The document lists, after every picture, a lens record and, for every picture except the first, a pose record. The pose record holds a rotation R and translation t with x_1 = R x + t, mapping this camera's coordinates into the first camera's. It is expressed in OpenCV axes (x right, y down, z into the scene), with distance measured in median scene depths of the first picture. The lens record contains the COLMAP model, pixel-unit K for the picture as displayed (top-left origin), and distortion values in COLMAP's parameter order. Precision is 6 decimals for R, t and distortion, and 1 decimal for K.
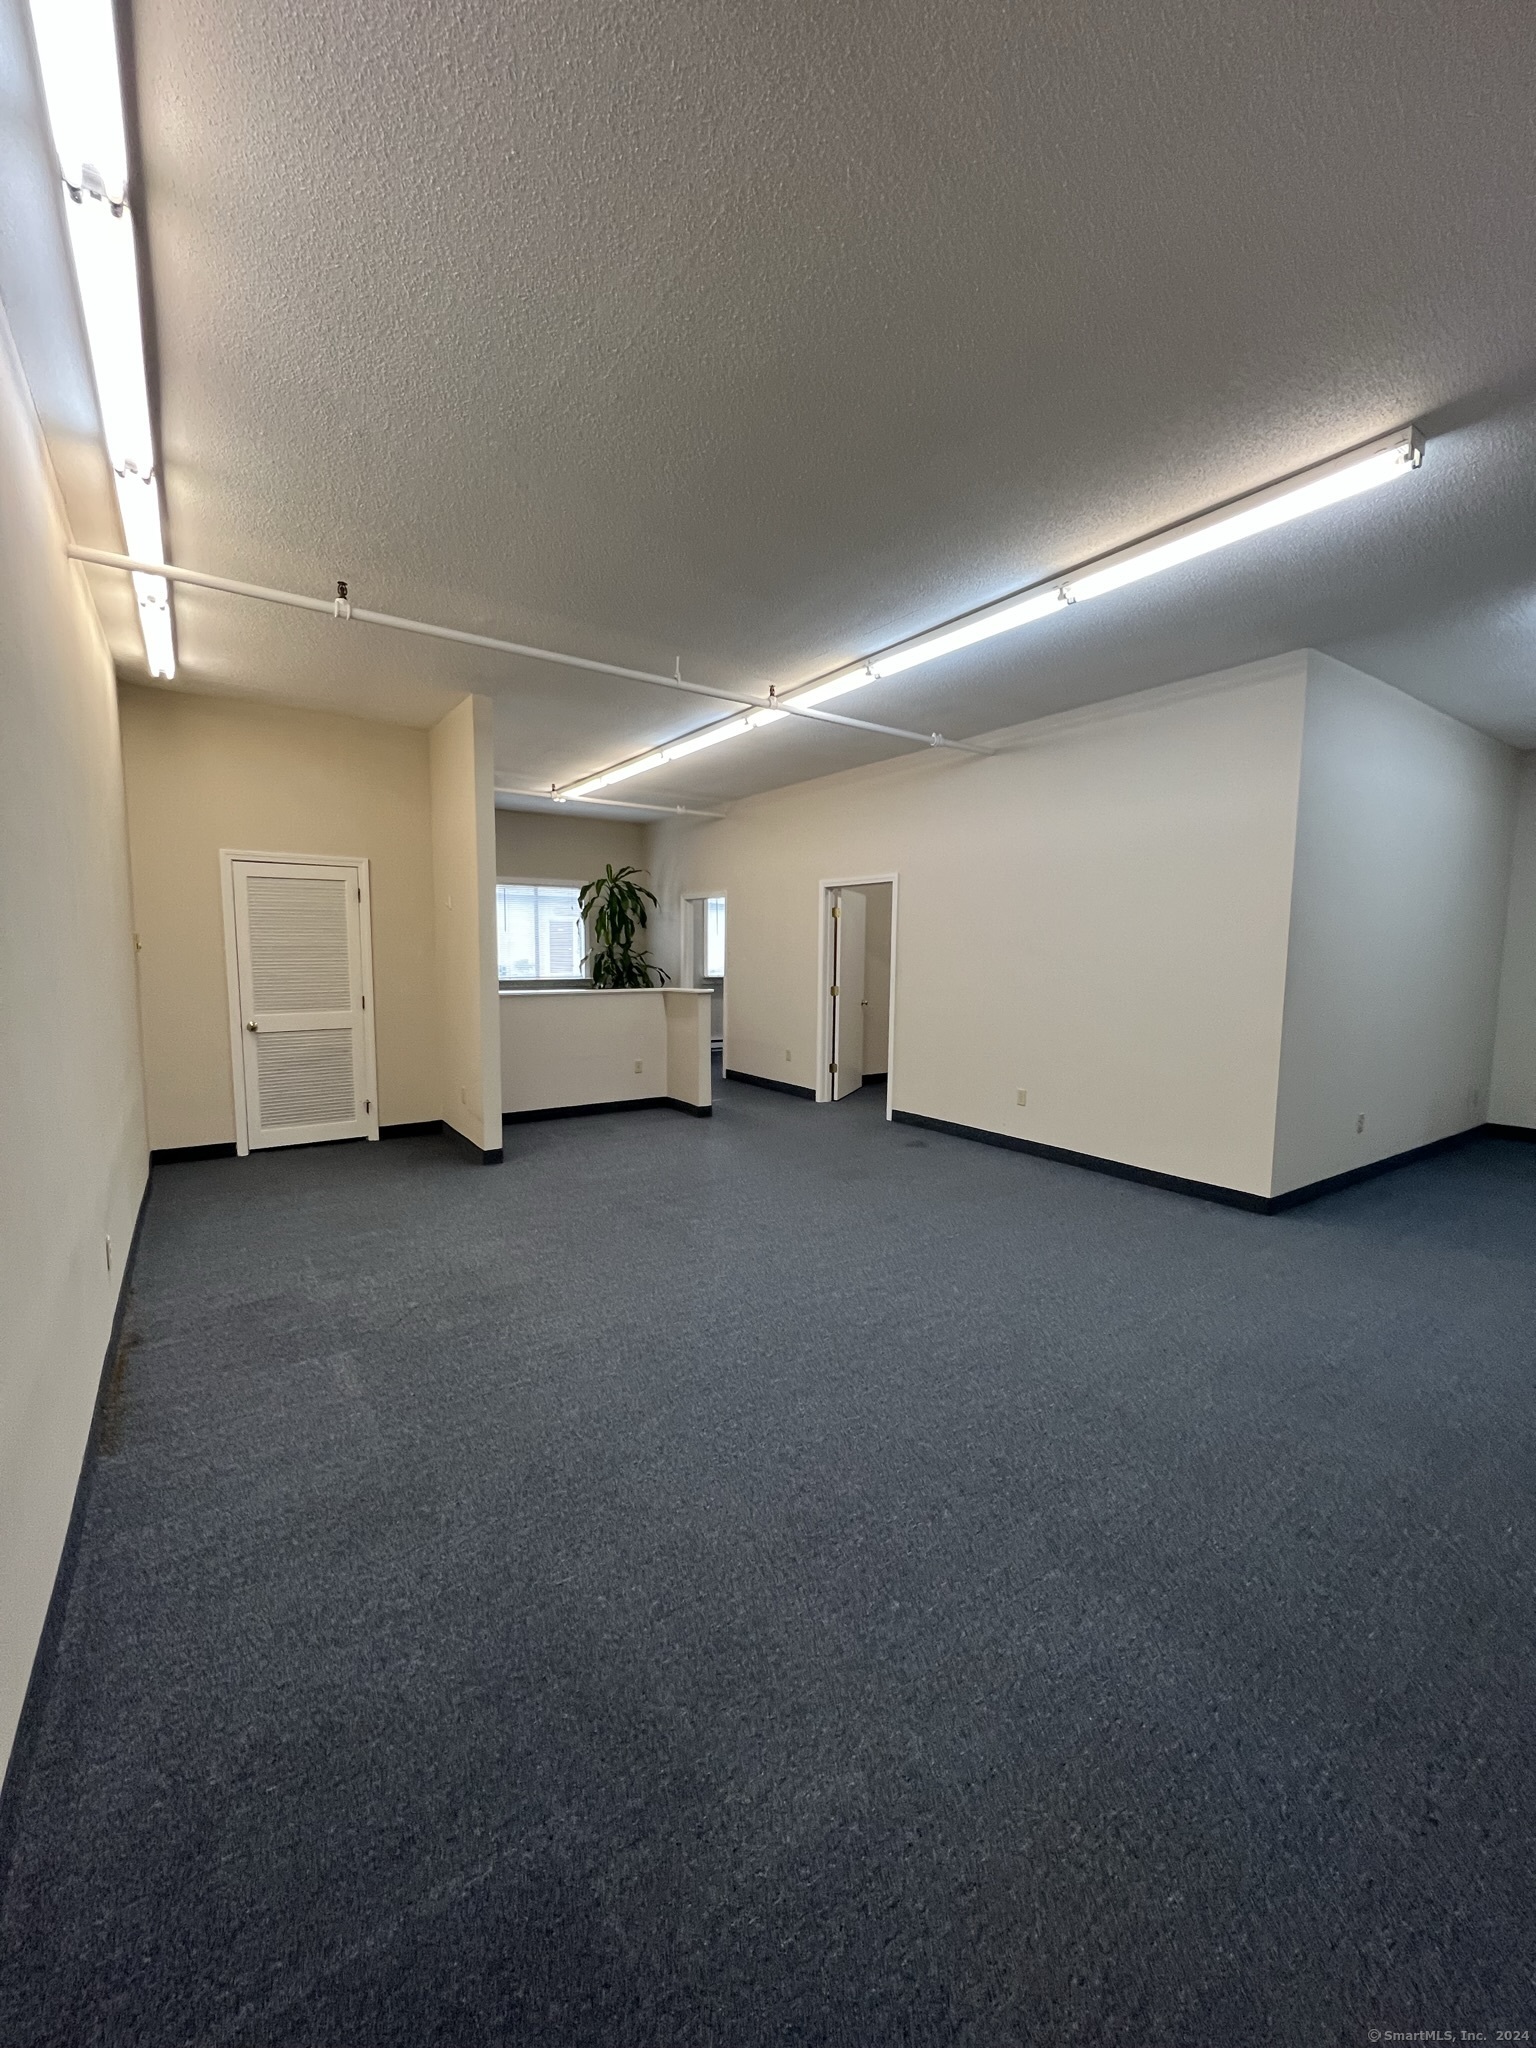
lens RADIAL K [[813.0, 0, 764.8], [0, 813.0, 1024.2], [0, 0, 1]] dist [-0.001867, -0.000401]
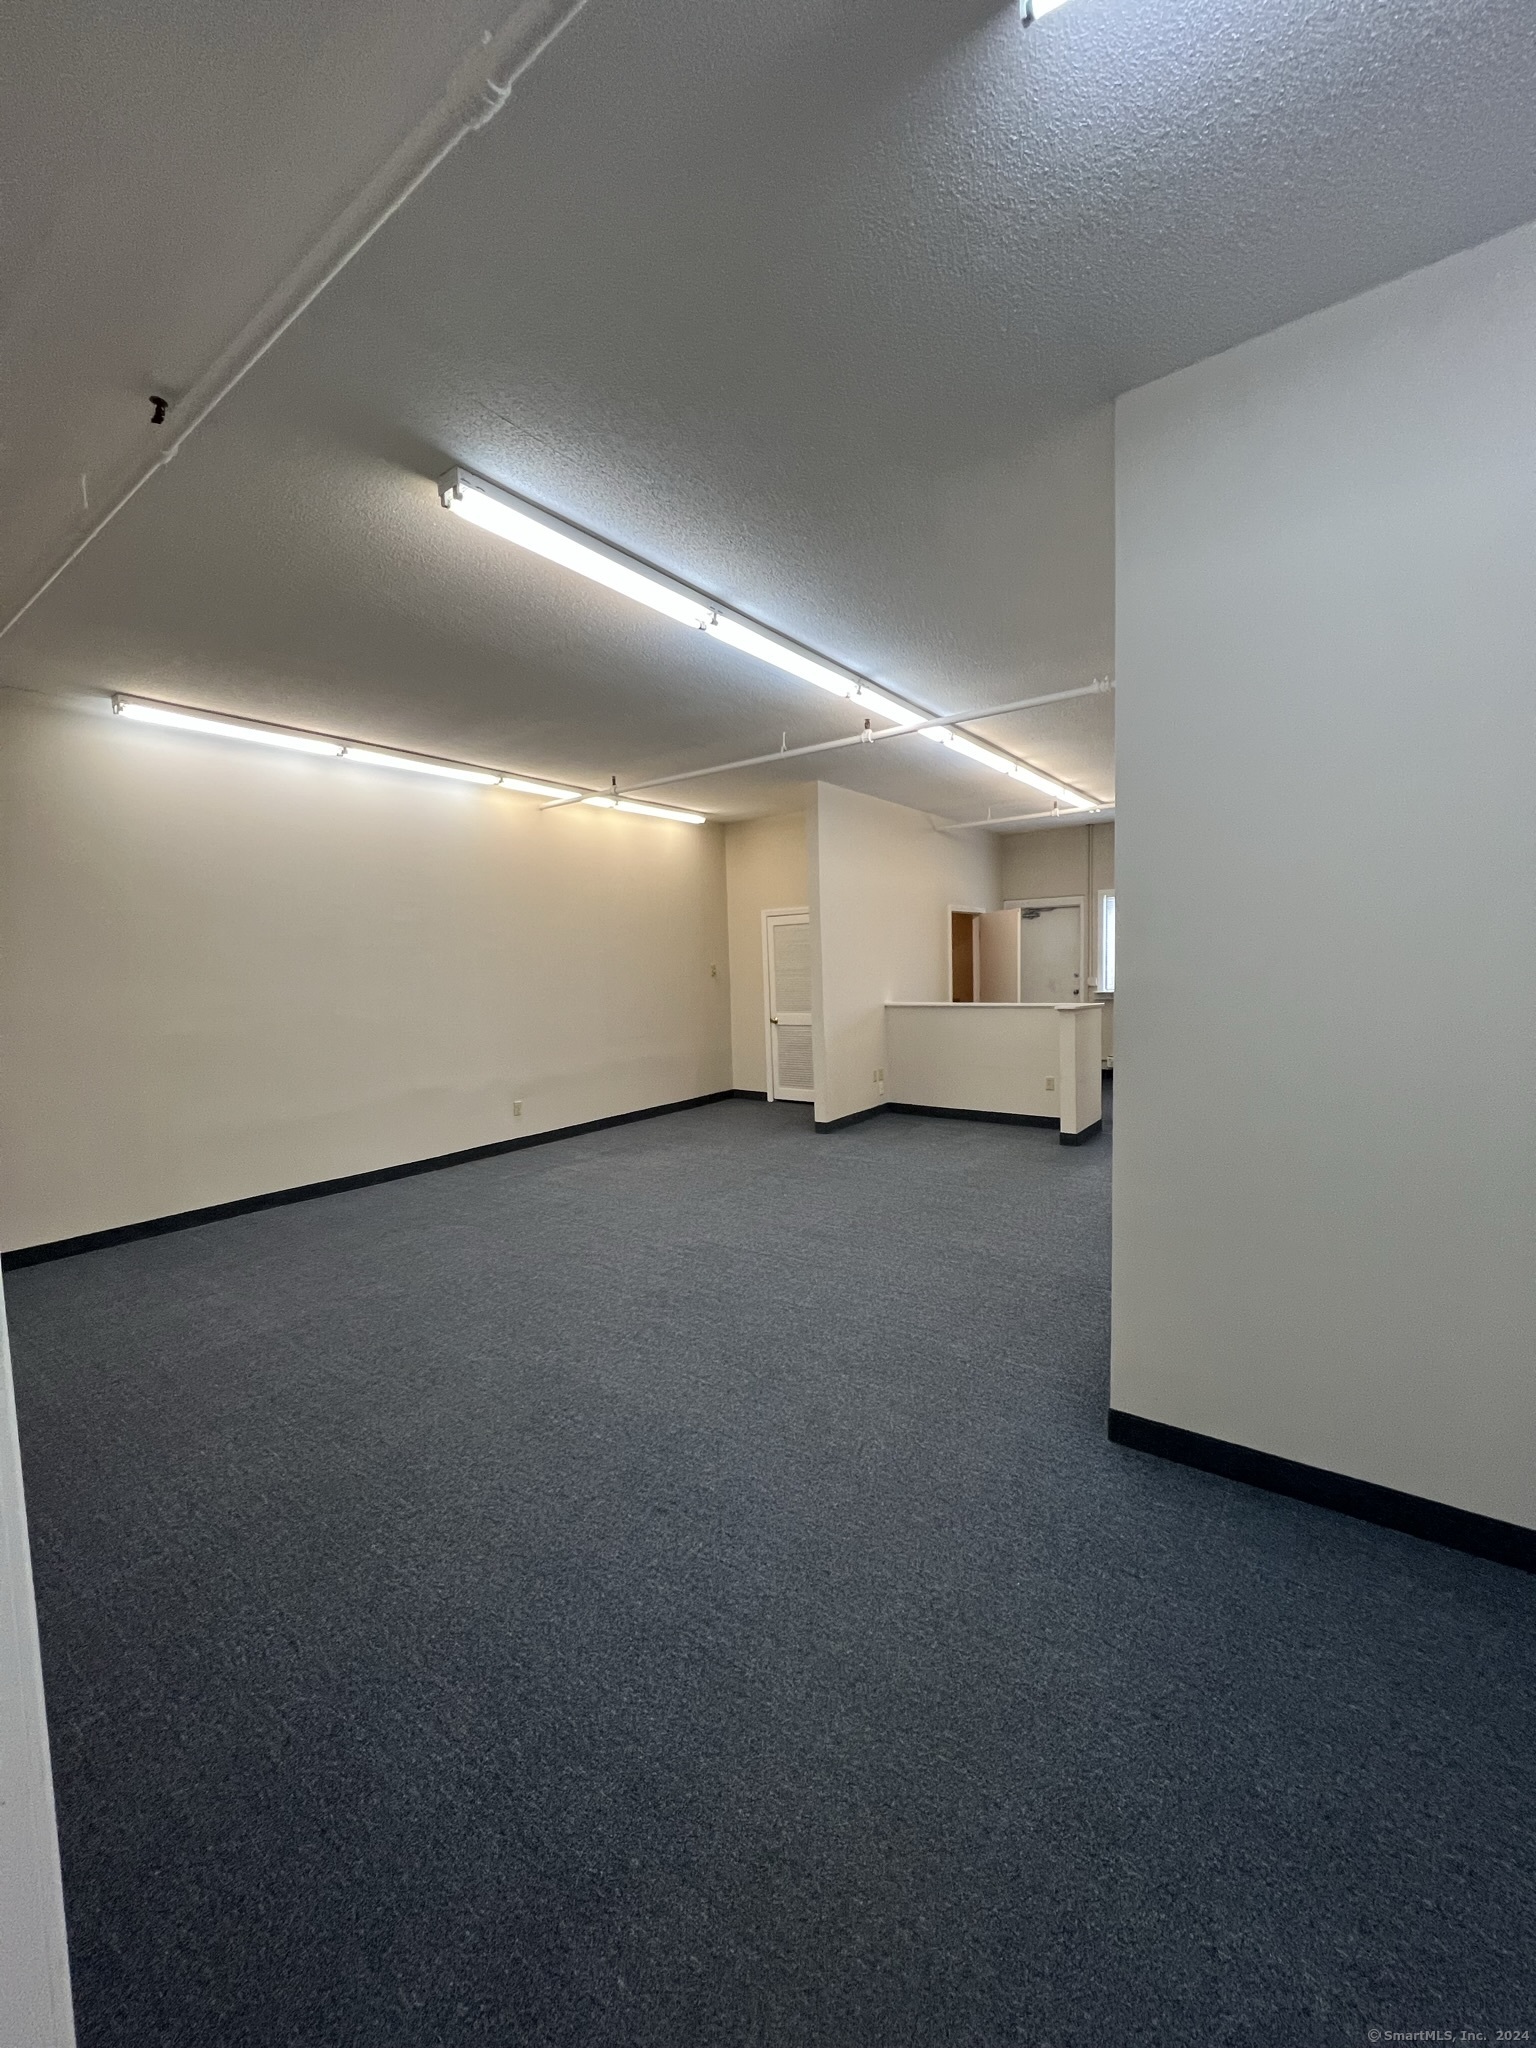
lens RADIAL K [[812.3, 0, 761.7], [0, 812.3, 1016.0], [0, 0, 1]] dist [-0.000214, 0.000272]
pose [[0.315959, 0.040728, -0.947898, 1.457185], [-0.054476, 0.998209, 0.024732, -0.073669], [0.947208, 0.043823, 0.317612, 0.810535]]
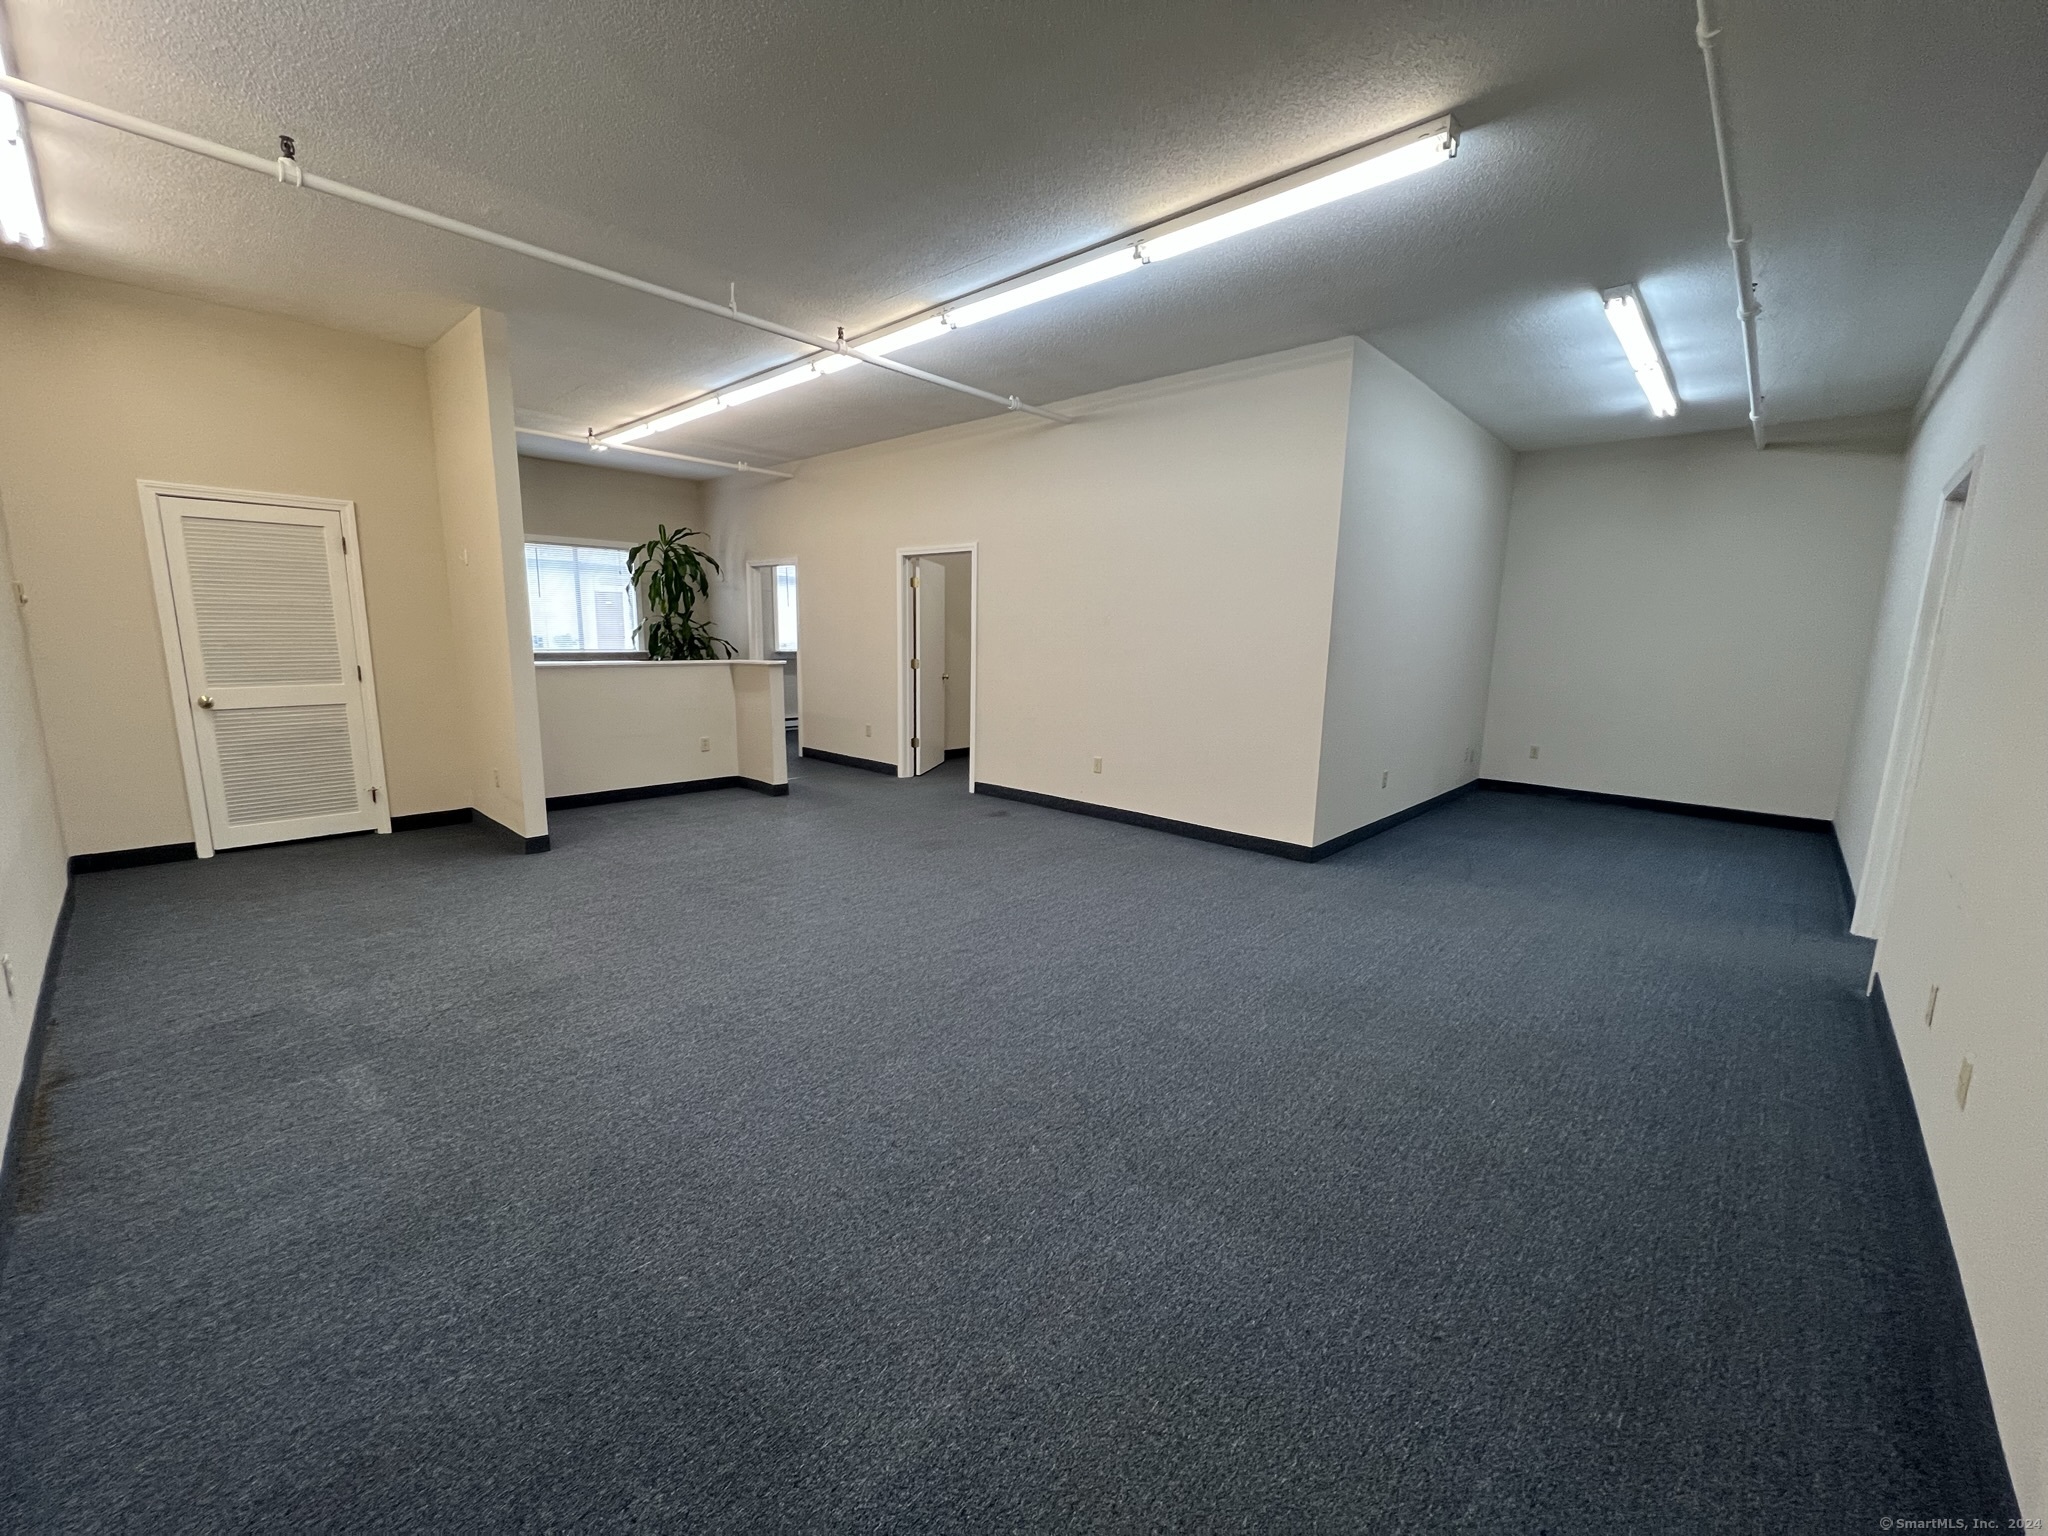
lens RADIAL K [[813.0, 0, 1027.6], [0, 813.0, 769.4], [0, 0, 1]] dist [-0.001867, -0.000401]
pose [[0.975222, -0.026088, 0.219683, -0.000142], [0.008971, 0.996869, 0.078556, 0.022725], [-0.221045, -0.074639, 0.972403, 0.016394]]
